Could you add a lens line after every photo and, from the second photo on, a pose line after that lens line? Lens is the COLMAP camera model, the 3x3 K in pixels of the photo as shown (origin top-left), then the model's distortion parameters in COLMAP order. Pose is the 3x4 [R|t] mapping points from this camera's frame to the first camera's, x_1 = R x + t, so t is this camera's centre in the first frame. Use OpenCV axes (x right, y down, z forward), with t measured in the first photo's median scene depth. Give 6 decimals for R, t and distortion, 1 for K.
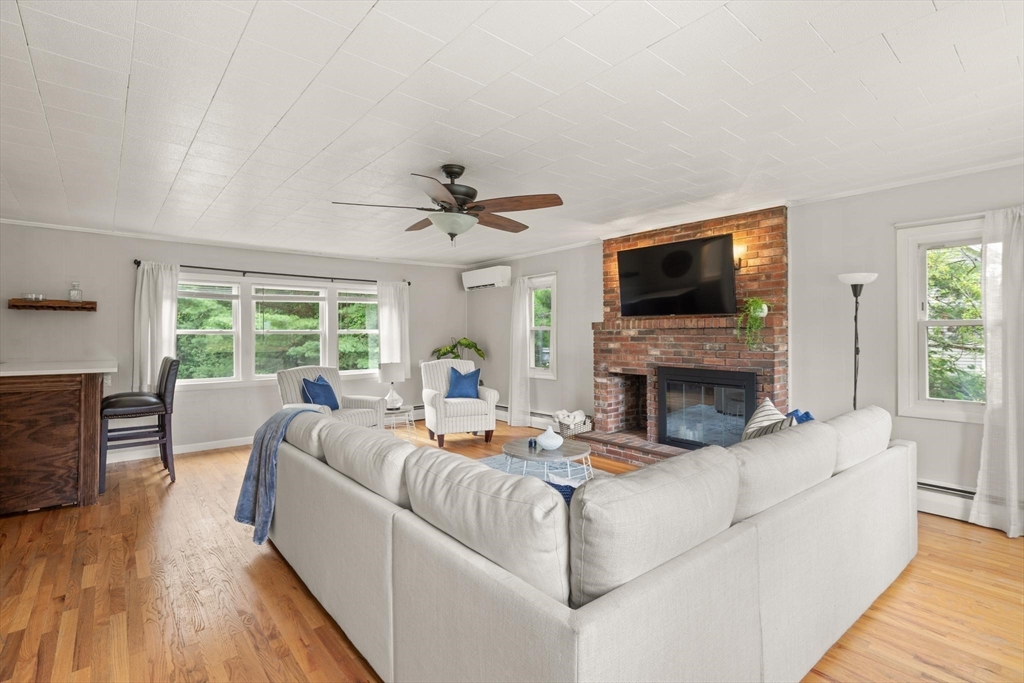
lens RADIAL K [[478.6, 0, 507.4], [0, 478.6, 336.7], [0, 0, 1]] dist [0.001967, -0.000102]
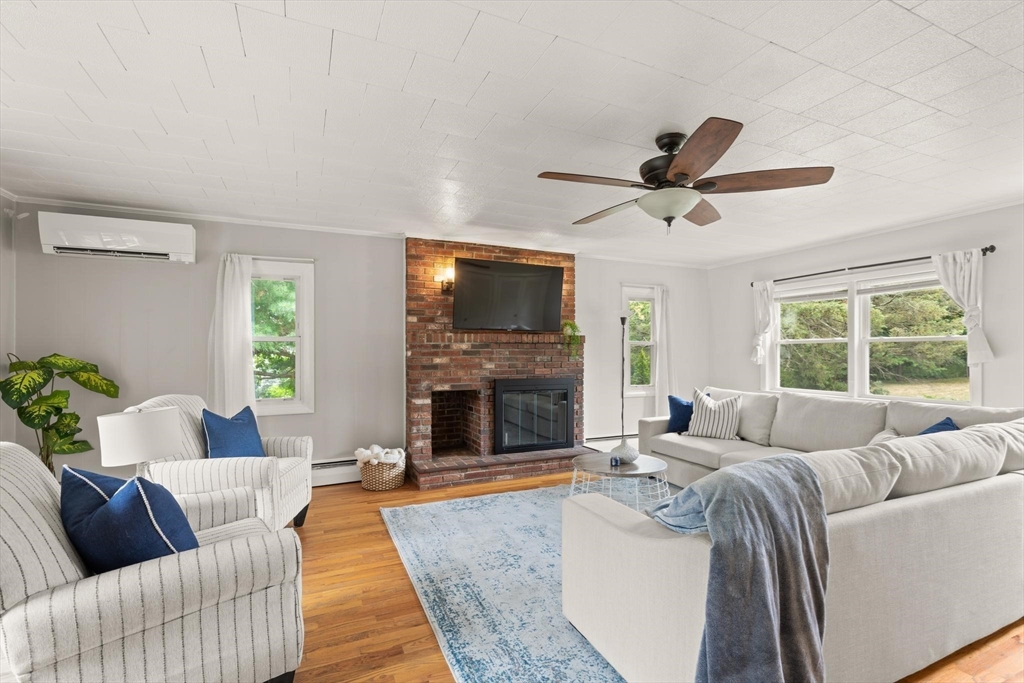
lens RADIAL K [[469.5, 0, 515.5], [0, 469.5, 350.7], [0, 0, 1]] dist [0.004196, -0.000509]
pose [[0.262327, 0.005753, 0.964962, -0.615448], [0.005133, 0.999960, -0.007357, 0.007633], [-0.964965, 0.006883, 0.262287, 0.664677]]
